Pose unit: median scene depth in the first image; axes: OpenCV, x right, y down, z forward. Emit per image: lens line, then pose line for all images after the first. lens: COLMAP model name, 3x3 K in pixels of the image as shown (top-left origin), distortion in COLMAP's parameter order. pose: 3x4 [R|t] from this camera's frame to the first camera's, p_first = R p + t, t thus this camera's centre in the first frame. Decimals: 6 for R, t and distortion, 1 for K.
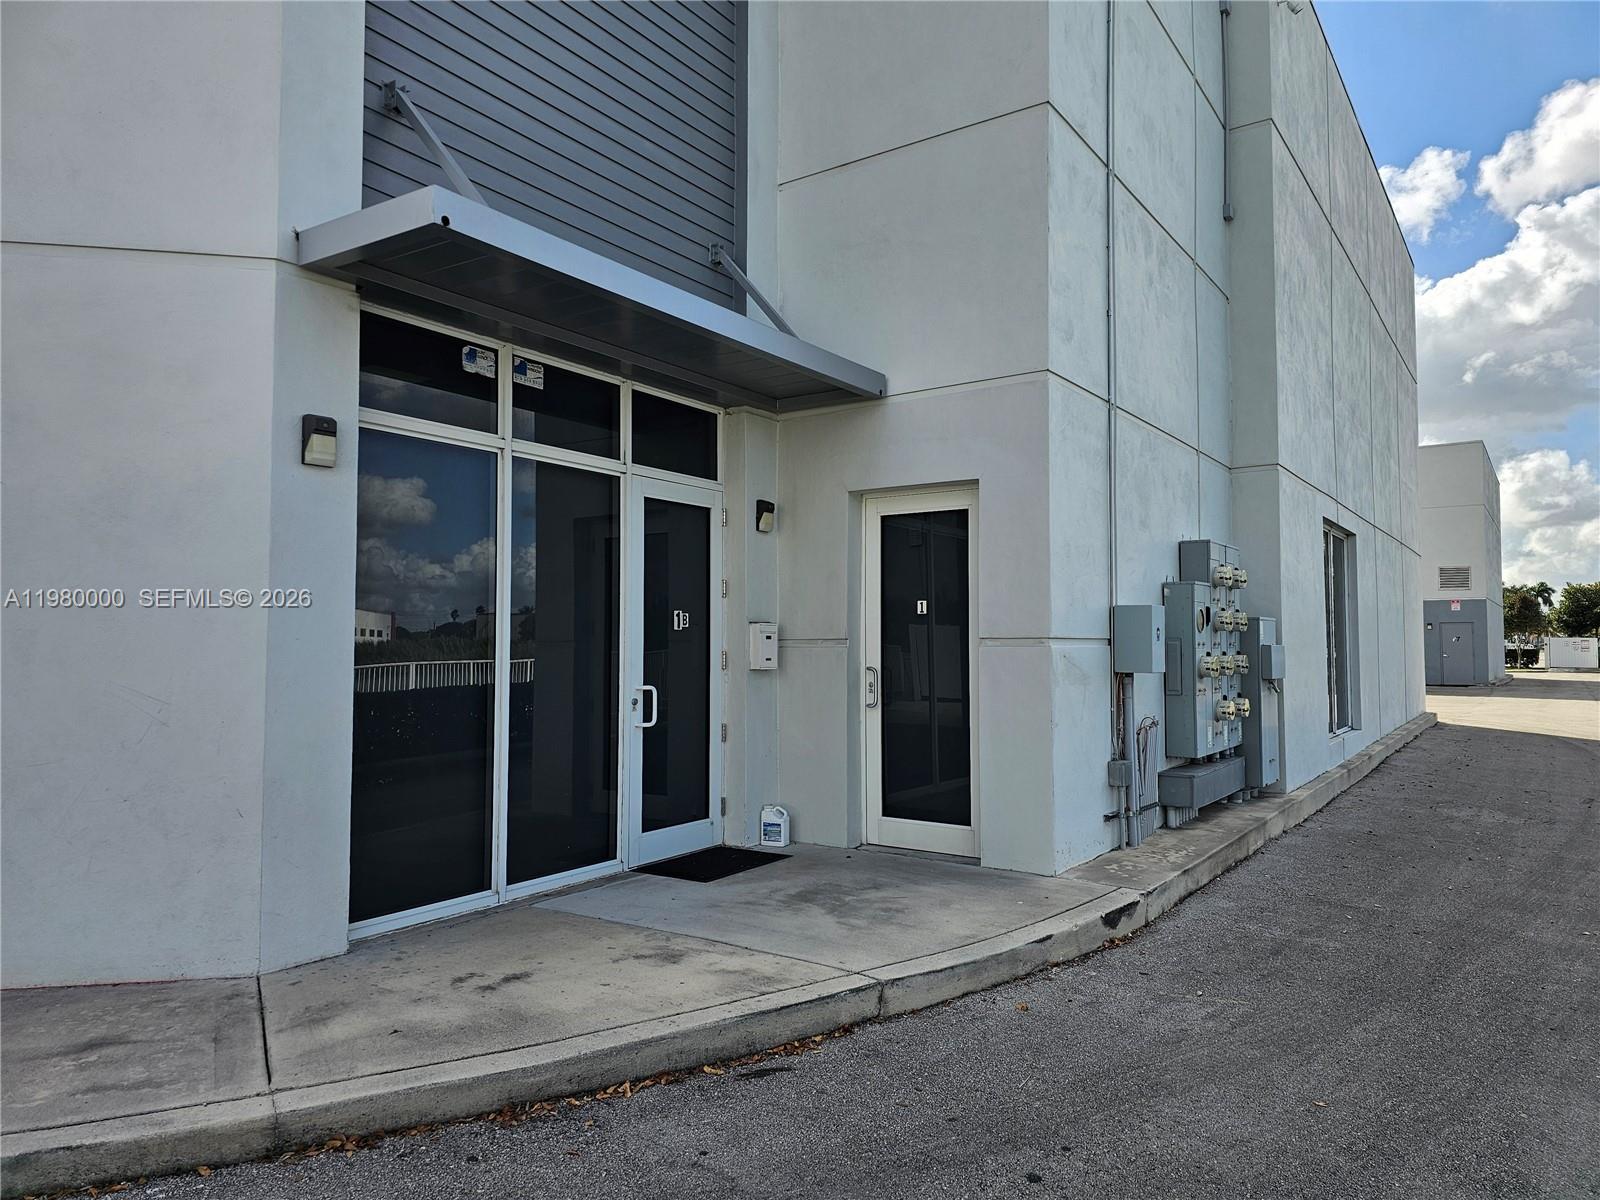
lens RADIAL K [[1061.7, 0, 800.0], [0, 1061.7, 600.0], [0, 0, 1]] dist [0.116583, -0.128242]
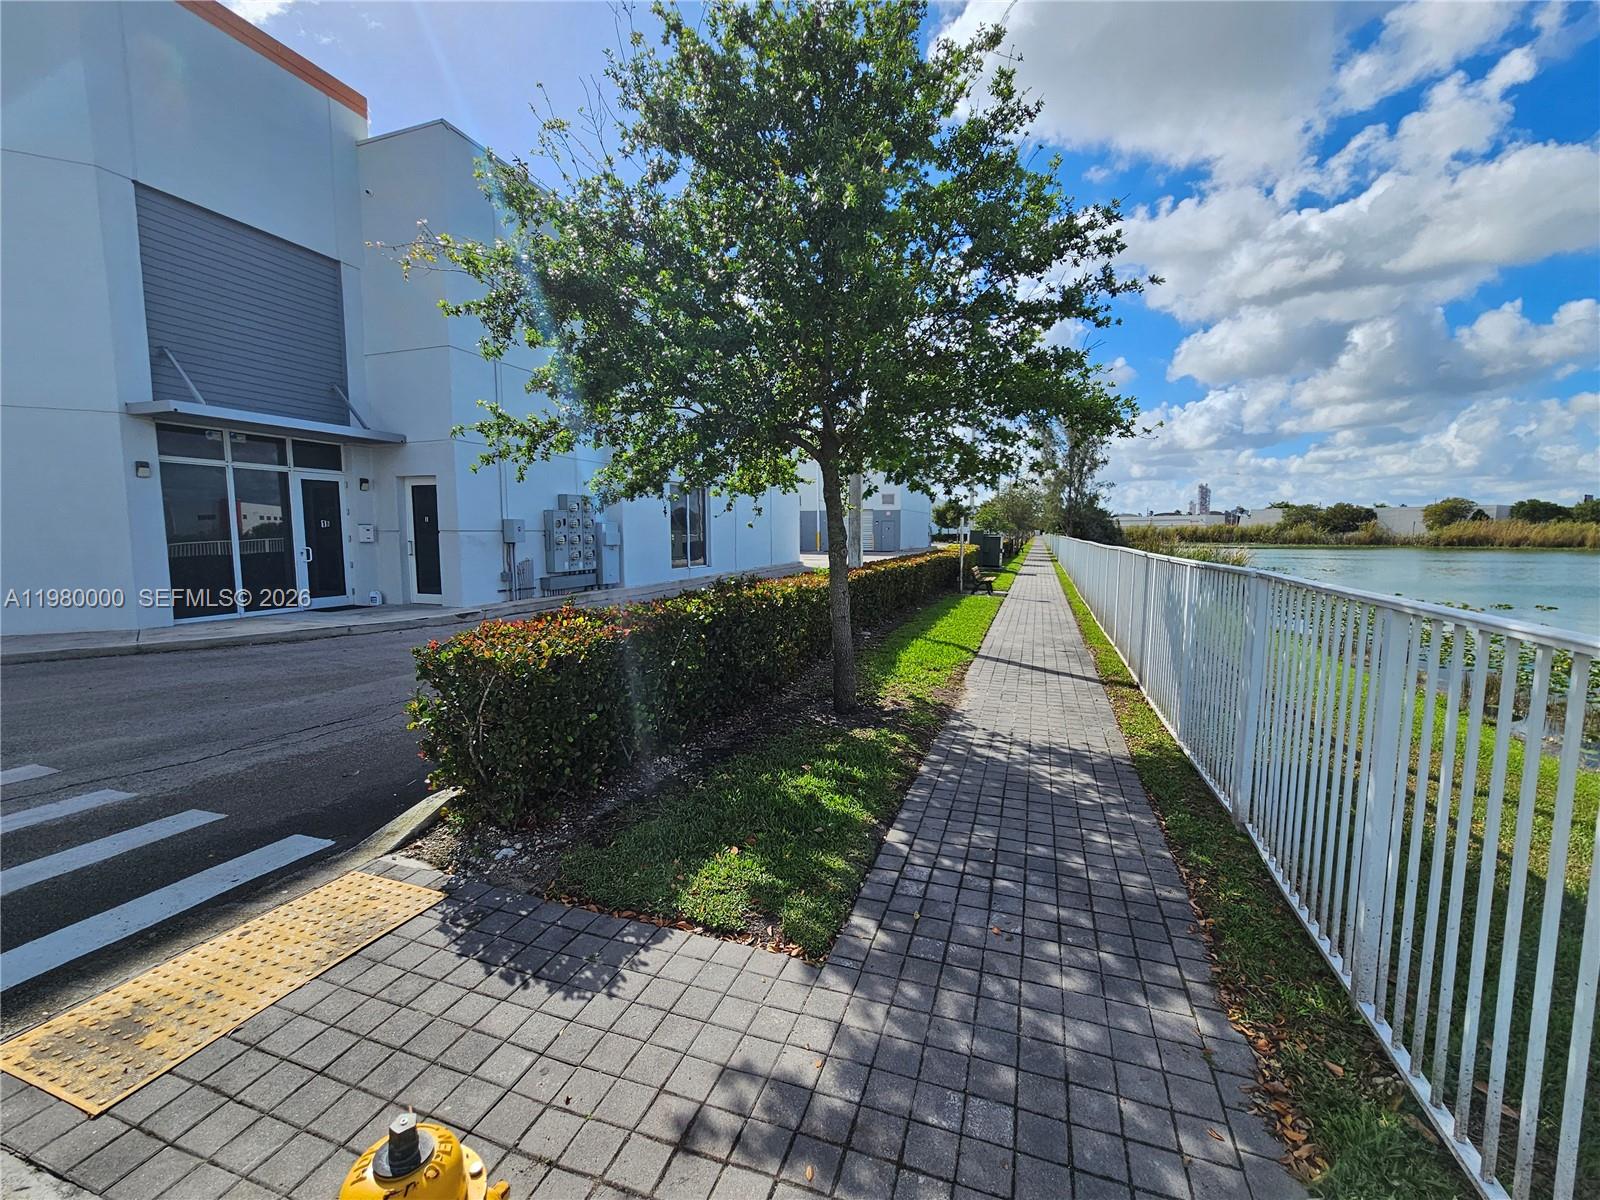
lens RADIAL K [[655.6, 0, 800.0], [0, 655.6, 600.0], [0, 0, 1]] dist [-0.000357, 0.000217]
pose [[0.965193, -0.027828, 0.260055, 0.600320], [-0.009908, 0.989719, 0.142684, -0.038247], [-0.261352, -0.140294, 0.954994, -0.927718]]
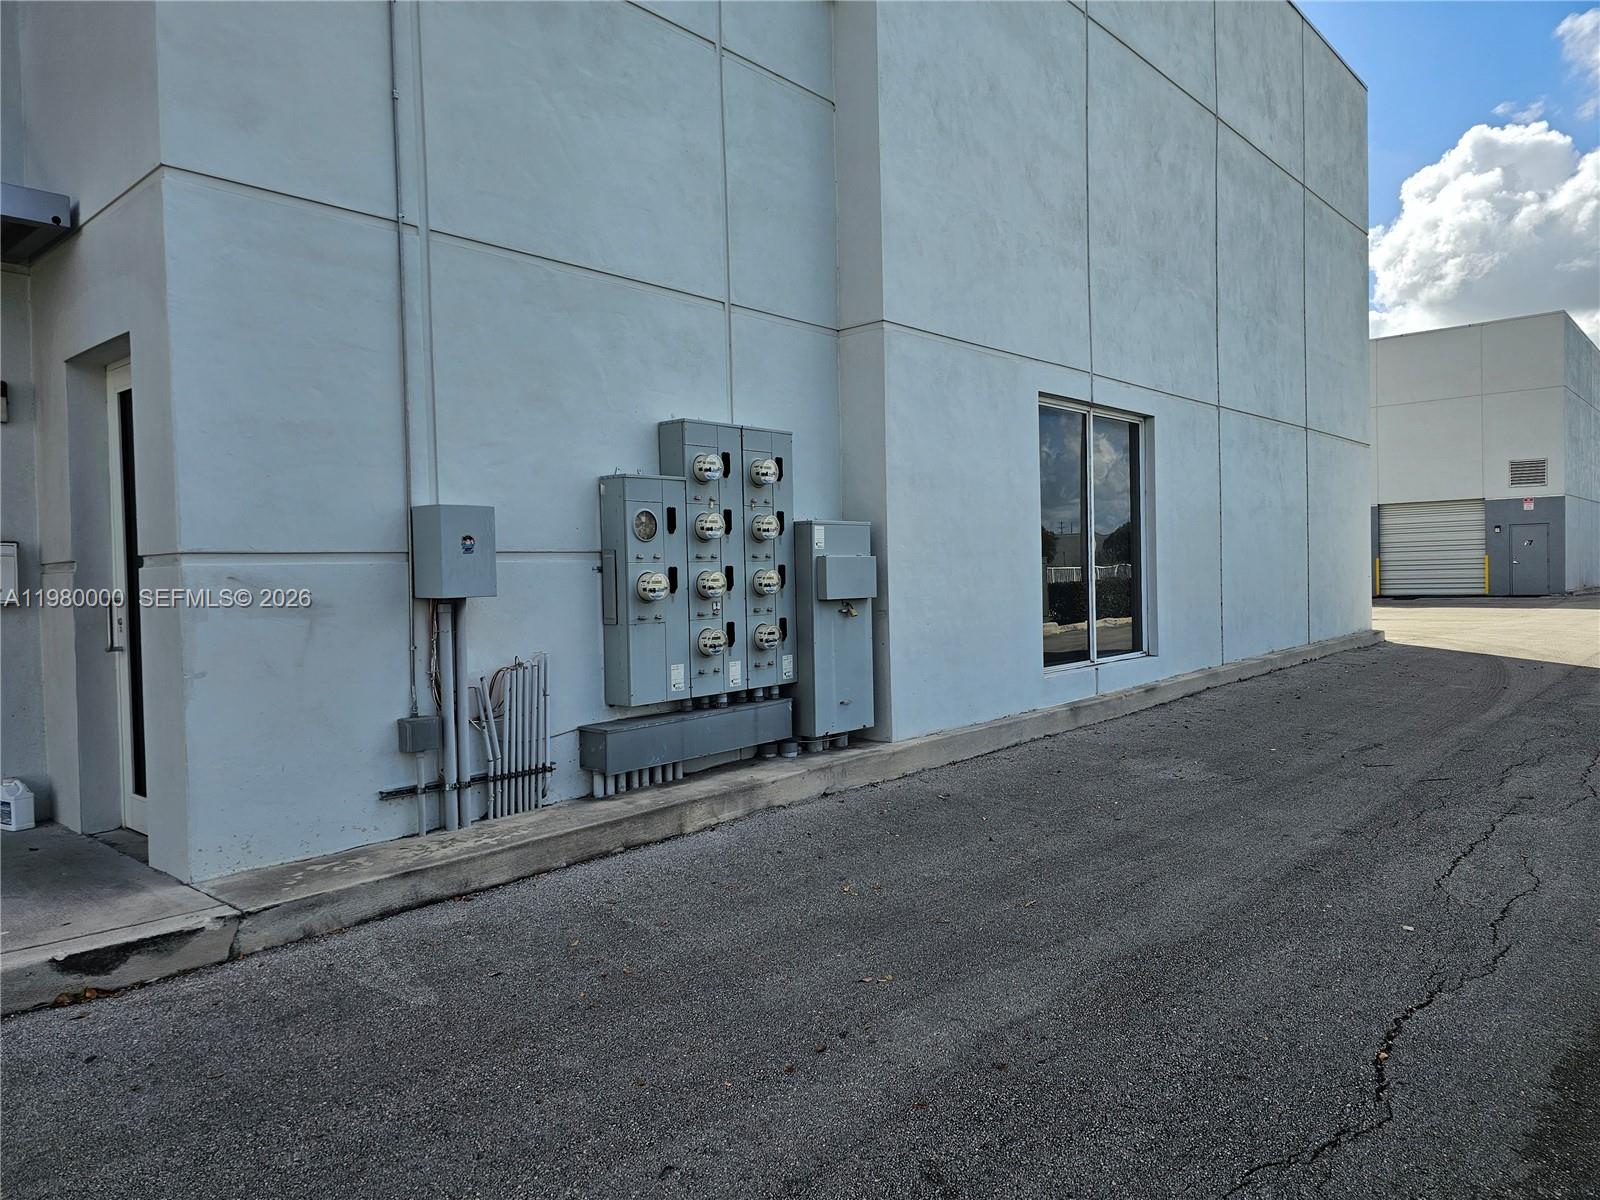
lens RADIAL K [[1061.7, 0, 800.0], [0, 1061.7, 600.0], [0, 0, 1]] dist [0.116583, -0.128242]
pose [[0.993300, -0.017995, -0.114152, 0.637165], [0.026175, 0.997164, 0.070564, 0.024428], [0.112559, -0.073079, 0.990954, 0.301184]]
